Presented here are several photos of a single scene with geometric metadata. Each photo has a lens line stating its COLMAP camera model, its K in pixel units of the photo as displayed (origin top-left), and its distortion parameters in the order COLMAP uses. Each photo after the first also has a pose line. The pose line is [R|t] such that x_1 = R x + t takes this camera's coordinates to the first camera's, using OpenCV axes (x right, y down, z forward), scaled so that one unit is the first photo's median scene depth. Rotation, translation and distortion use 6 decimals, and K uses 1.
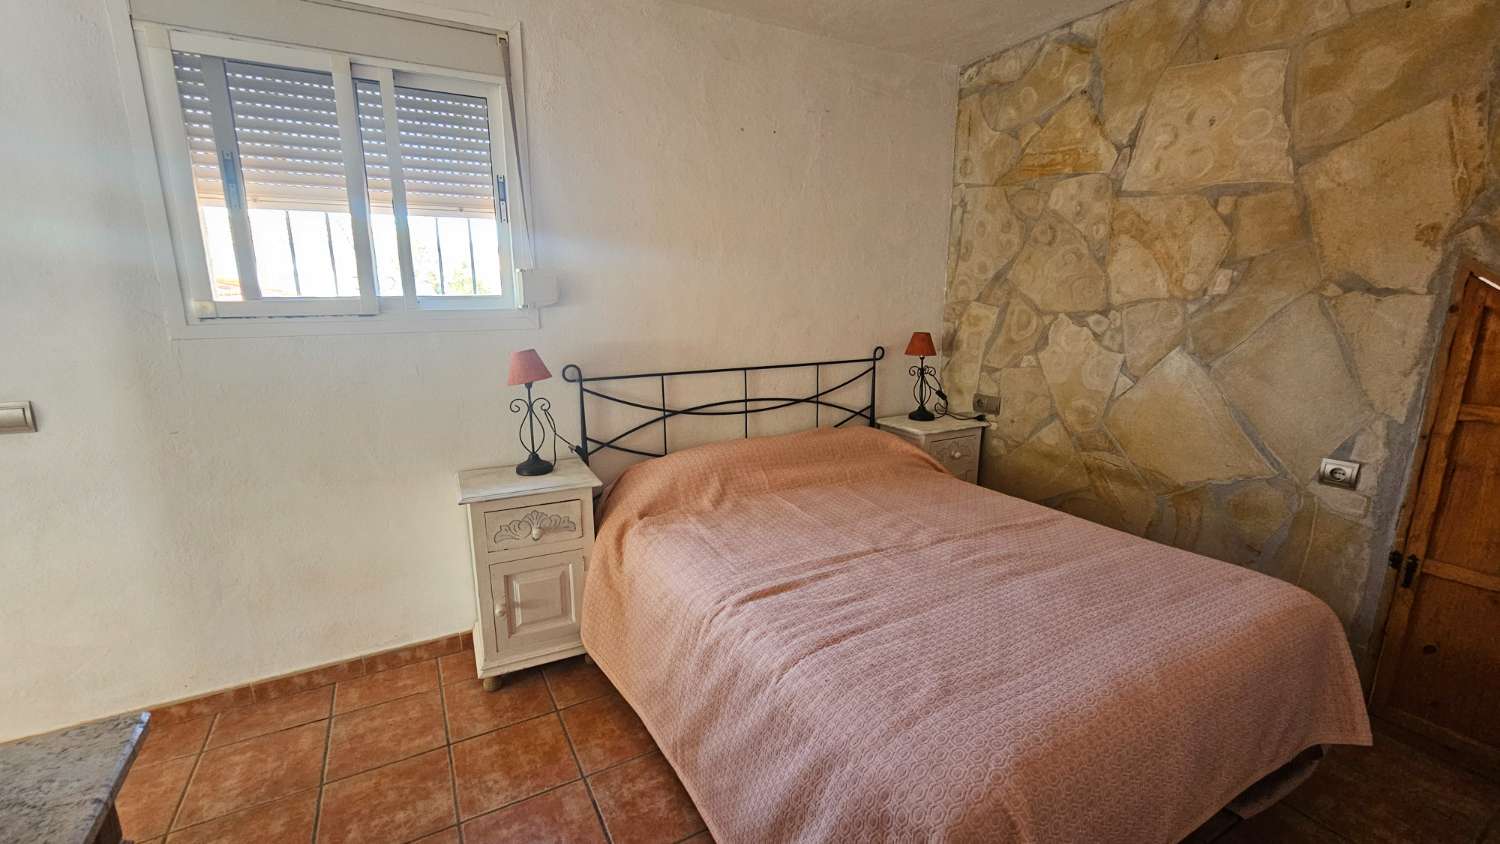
lens RADIAL K [[616.8, 0, 741.9], [0, 616.8, 422.2], [0, 0, 1]] dist [0.001944, 0.000891]
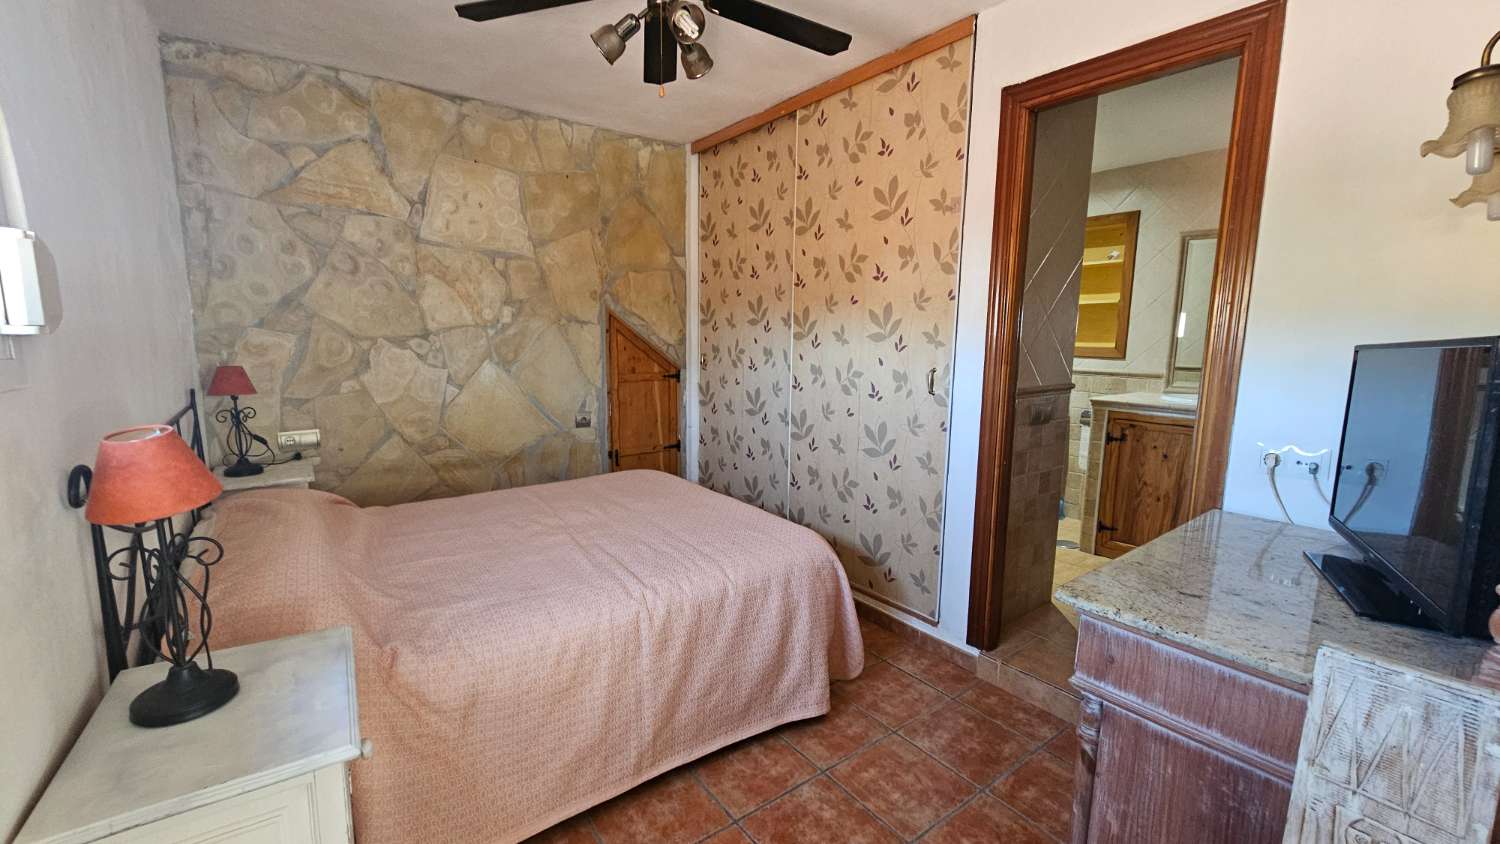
lens RADIAL K [[616.8, 0, 737.1], [0, 616.8, 428.0], [0, 0, 1]] dist [0.001944, 0.000891]
pose [[-0.113071, -0.154547, 0.981494, -0.720106], [0.196240, 0.964897, 0.174541, -0.100648], [-0.974015, 0.212344, -0.078774, 0.562006]]
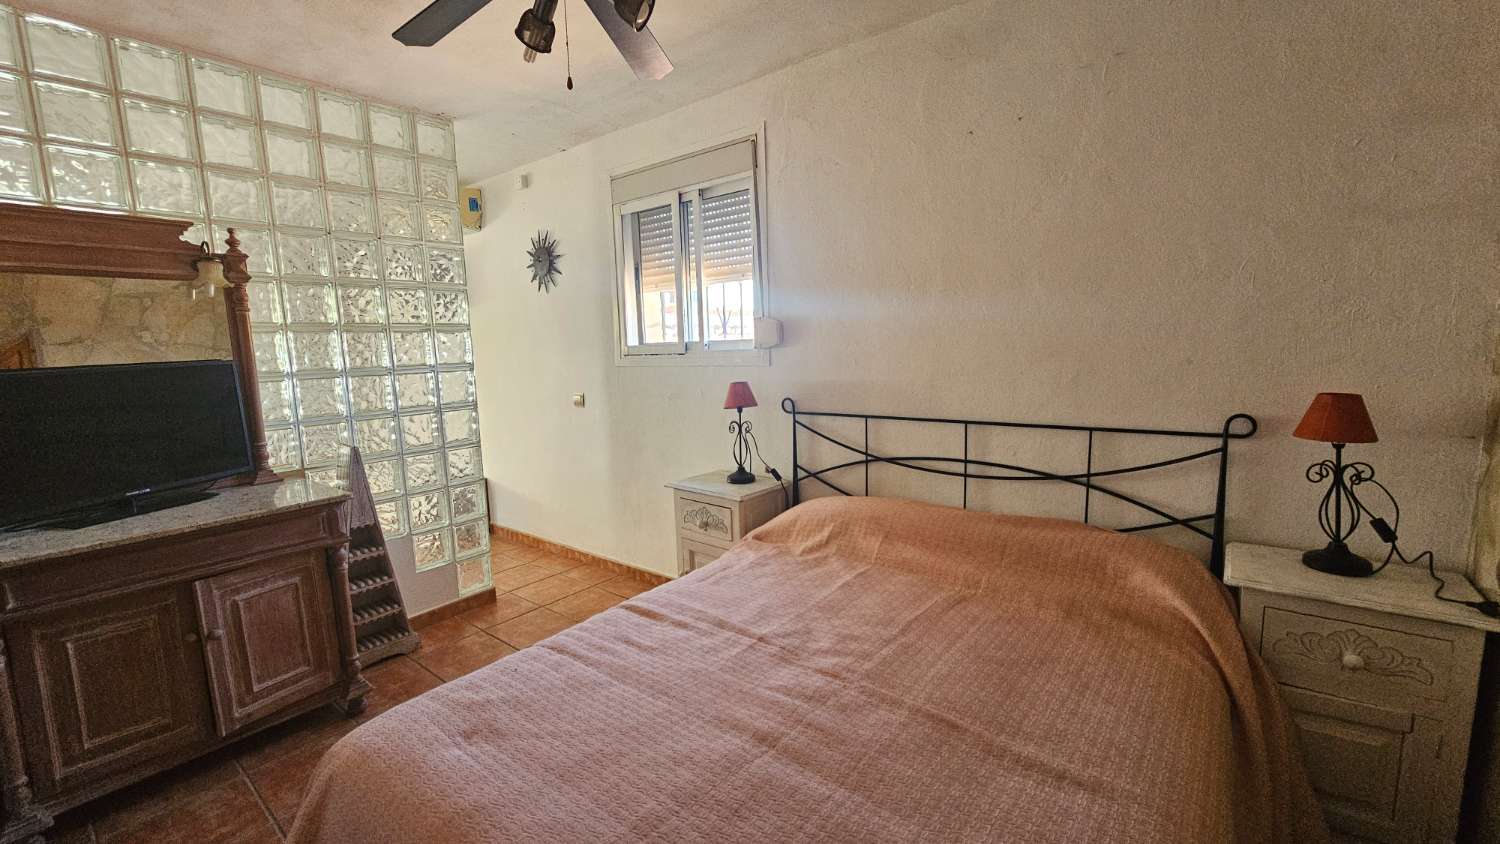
lens RADIAL K [[616.8, 0, 756.9], [0, 616.8, 426.7], [0, 0, 1]] dist [0.001944, 0.000891]
pose [[0.385441, 0.111158, -0.916013, 0.713707], [-0.165595, 0.984934, 0.049842, -0.084080], [0.907752, 0.132476, 0.398041, 0.480313]]
